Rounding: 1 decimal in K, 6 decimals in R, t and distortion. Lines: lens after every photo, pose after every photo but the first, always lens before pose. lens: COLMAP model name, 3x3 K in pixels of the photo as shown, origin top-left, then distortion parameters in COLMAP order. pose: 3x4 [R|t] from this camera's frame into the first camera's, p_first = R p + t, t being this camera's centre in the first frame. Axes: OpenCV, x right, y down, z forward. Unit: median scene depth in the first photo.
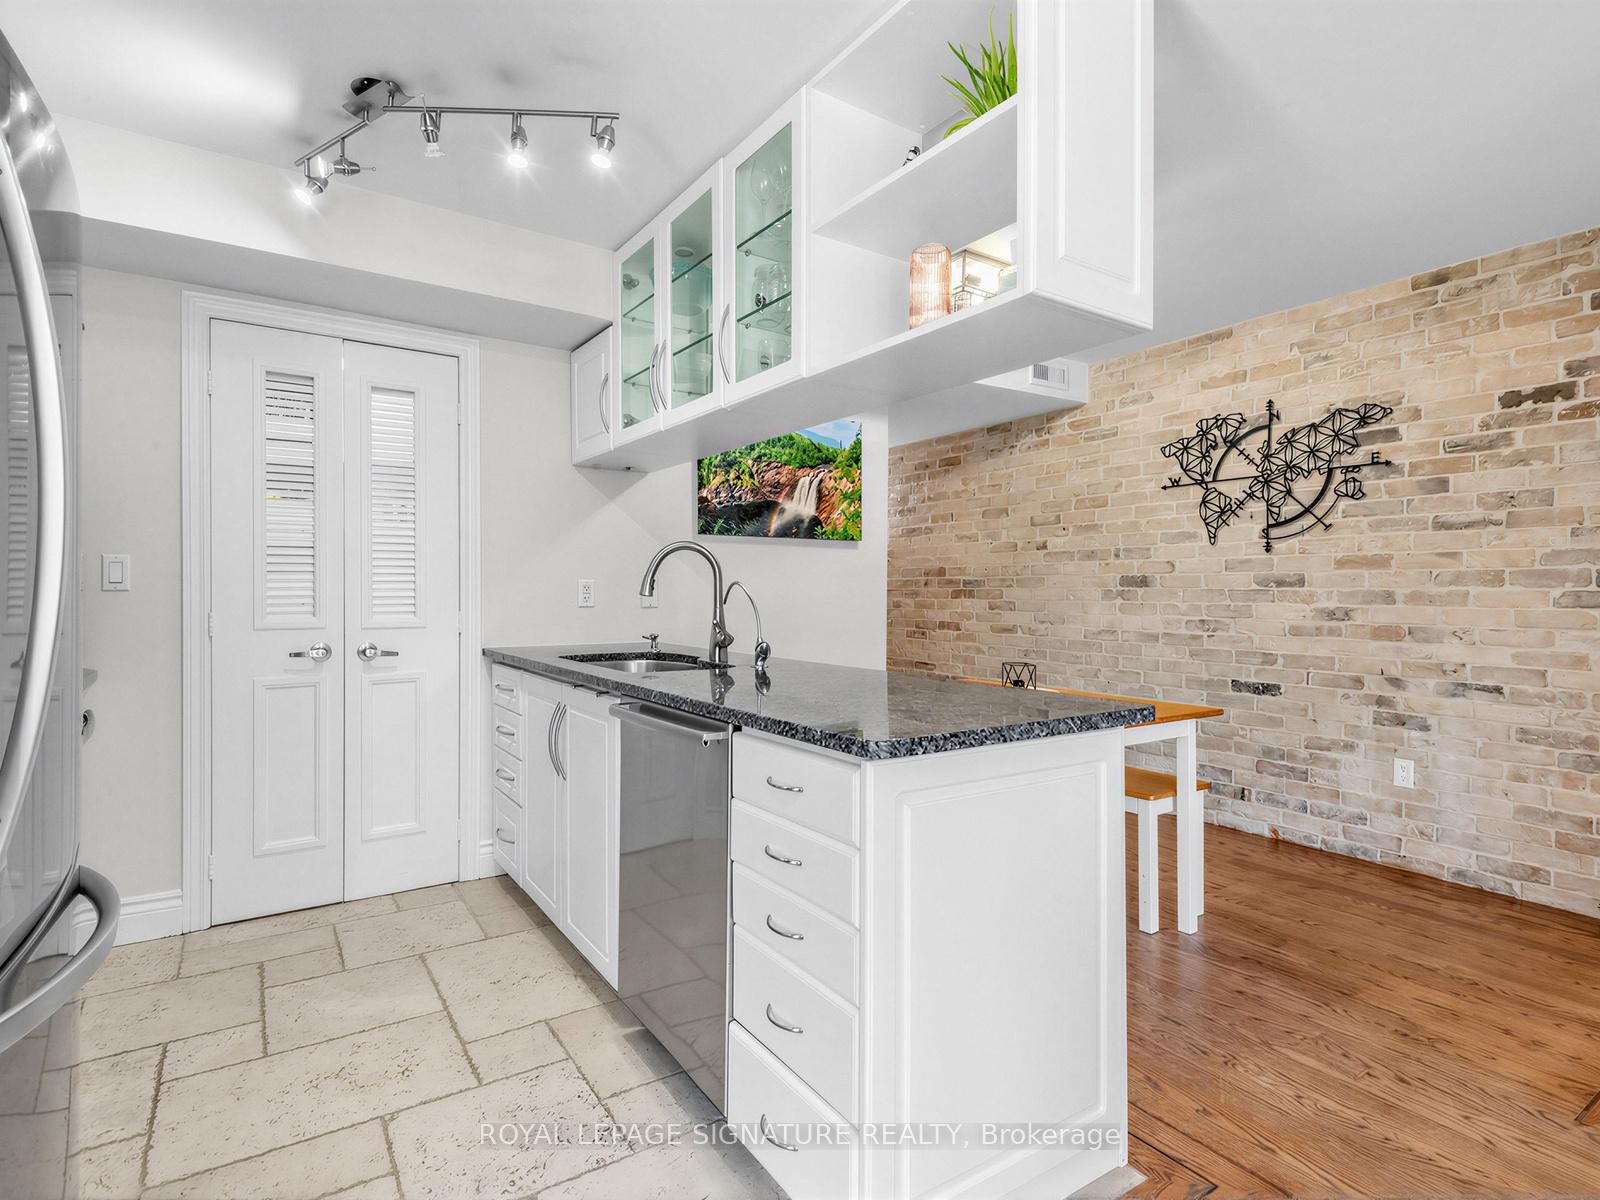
lens RADIAL K [[843.6, 0, 837.0], [0, 843.6, 600.1], [0, 0, 1]] dist [0.018023, -0.009799]
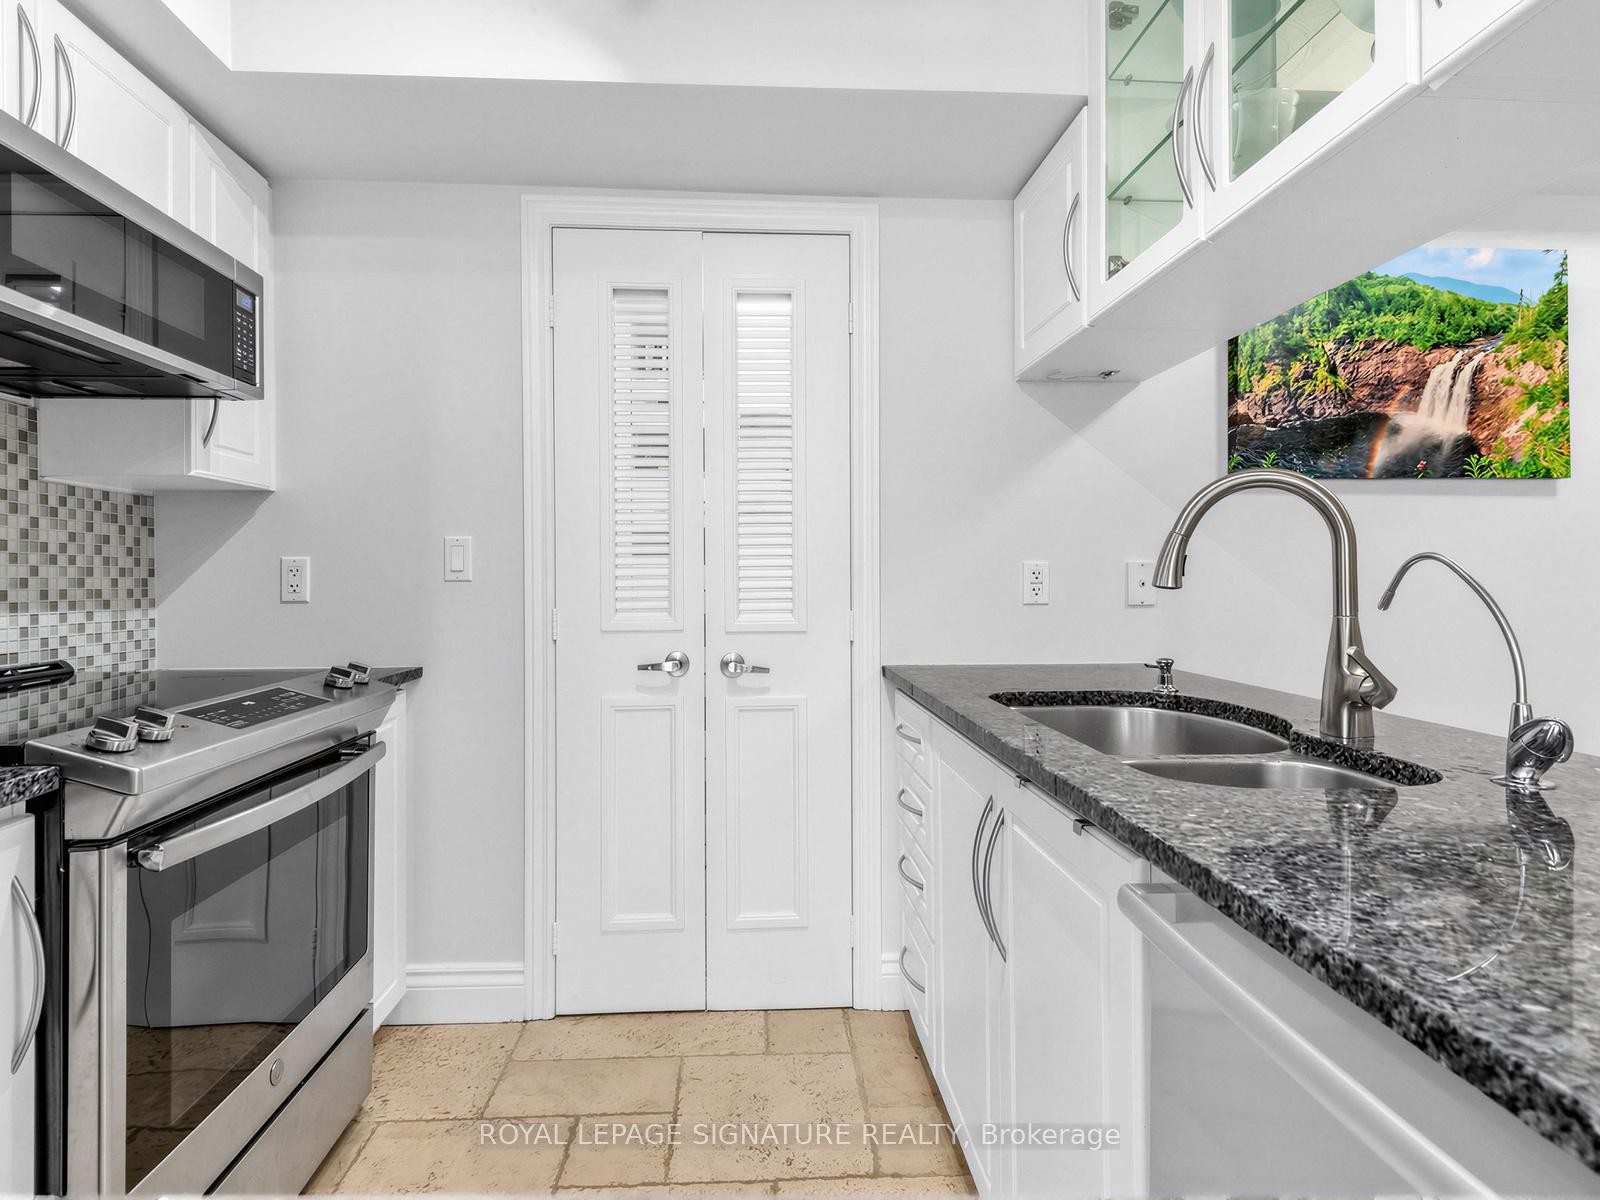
lens RADIAL K [[843.6, 0, 786.1], [0, 843.6, 578.6], [0, 0, 1]] dist [0.018023, -0.009799]
pose [[0.845758, -0.005082, -0.533543, -0.112921], [-0.000925, 0.999939, -0.010990, -0.003815], [0.533566, 0.009789, 0.845702, 0.351087]]
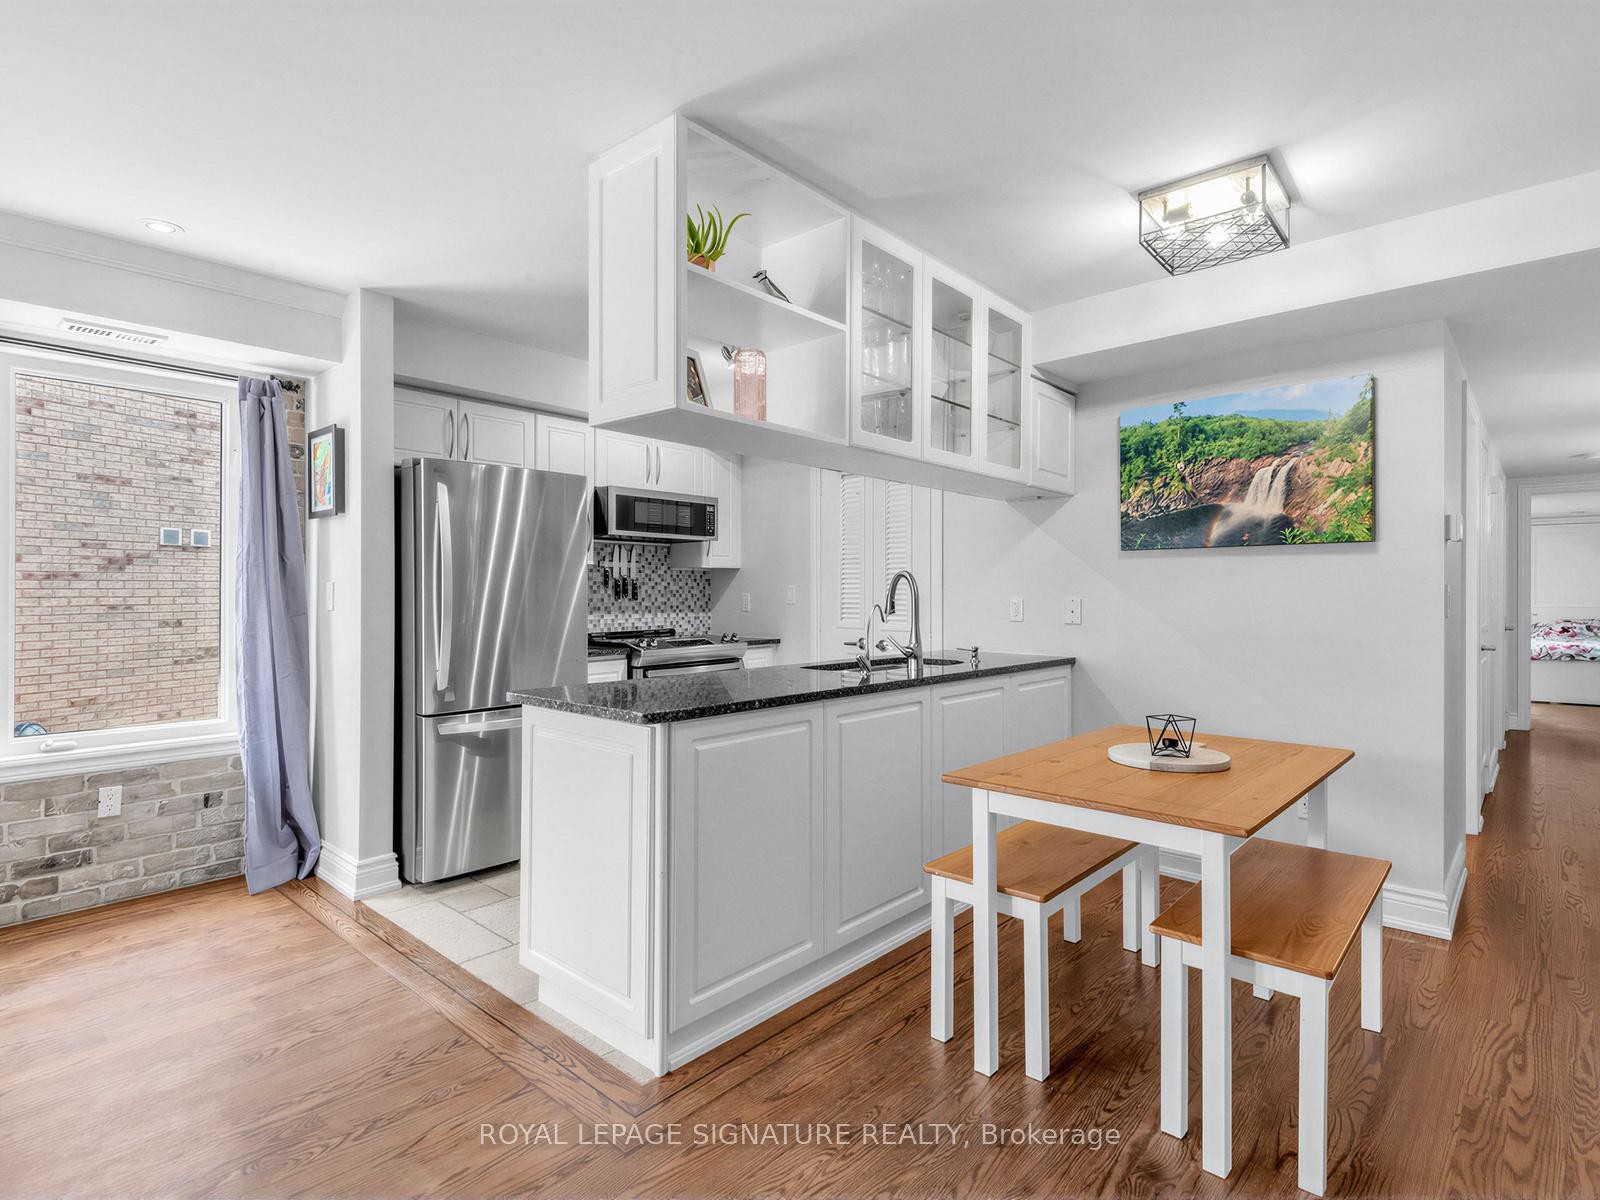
lens RADIAL K [[843.6, 0, 802.0], [0, 843.6, 592.5], [0, 0, 1]] dist [0.018023, -0.009799]
pose [[0.204621, 0.000991, -0.978841, 0.713994], [-0.011618, 0.999932, -0.001416, -0.024617], [0.978772, 0.011662, 0.204619, 0.447985]]
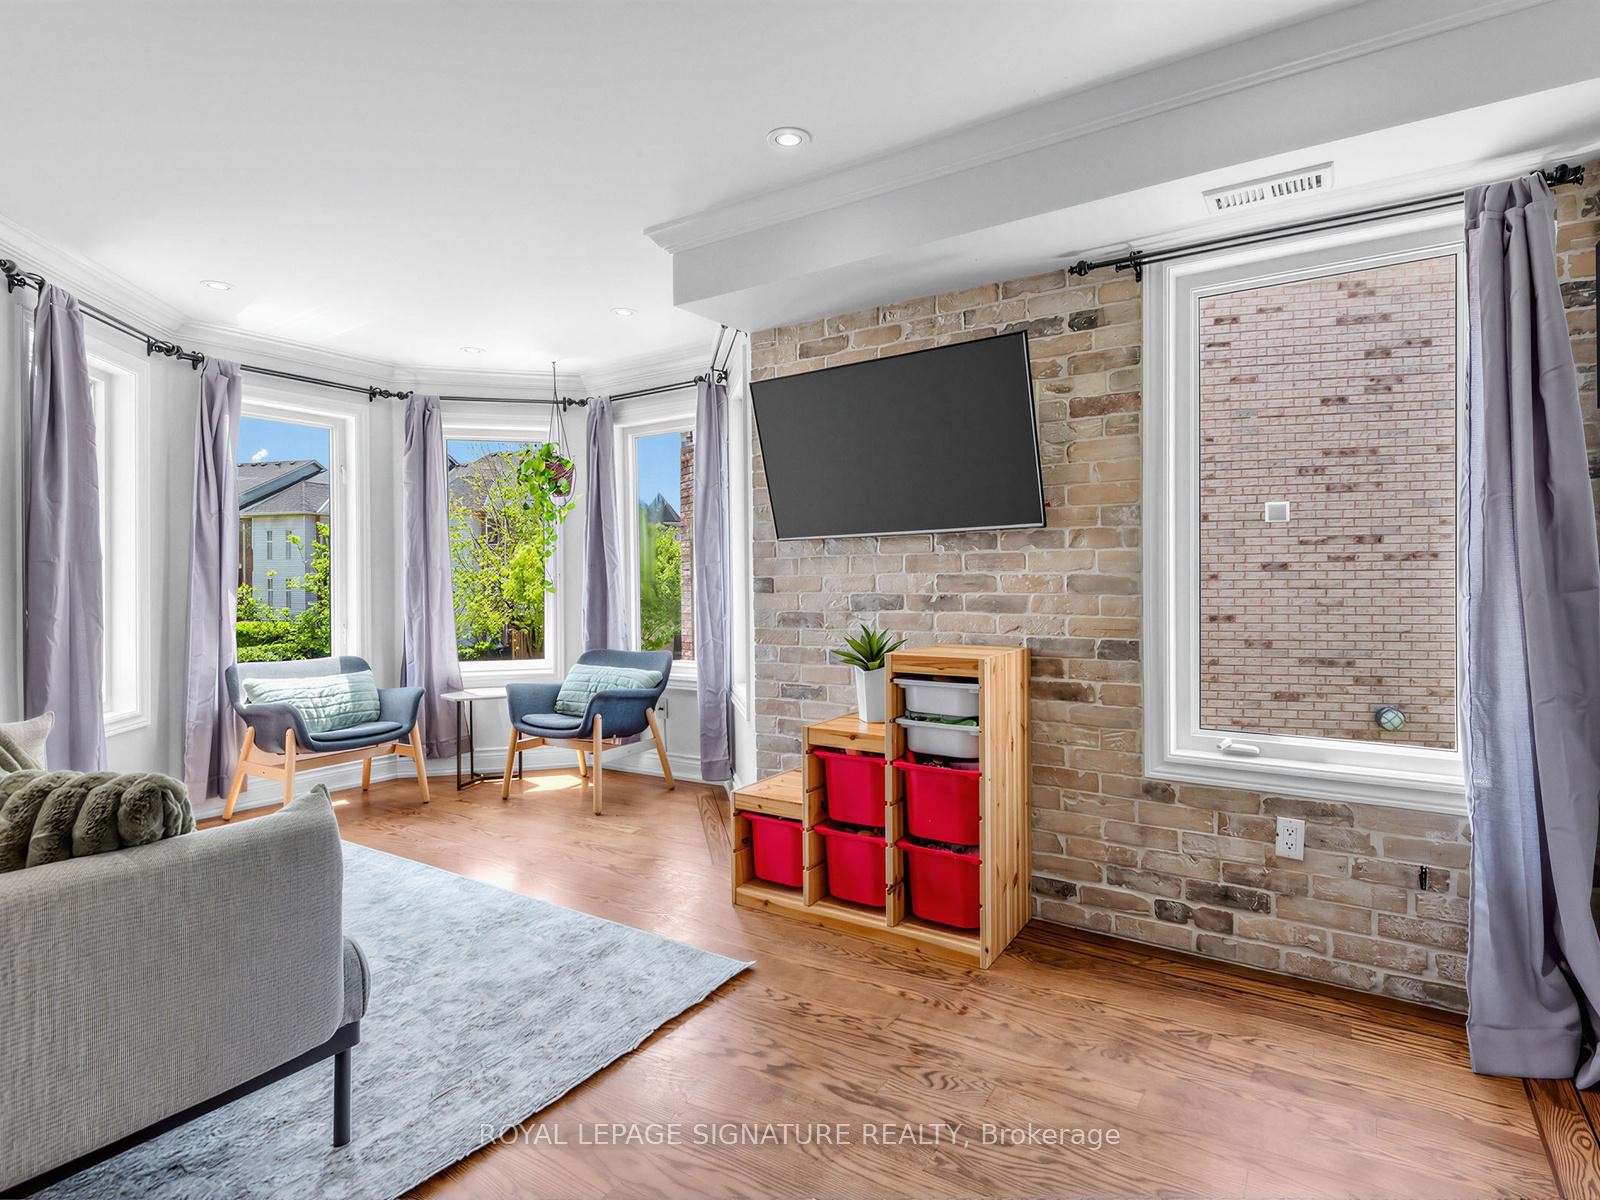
lens RADIAL K [[843.6, 0, 826.7], [0, 843.6, 574.5], [0, 0, 1]] dist [0.018023, -0.009799]
pose [[-0.925418, -0.005525, -0.378907, 0.288895], [-0.008748, 0.999939, 0.006784, -0.004209], [0.378847, 0.009593, -0.925410, 0.394617]]
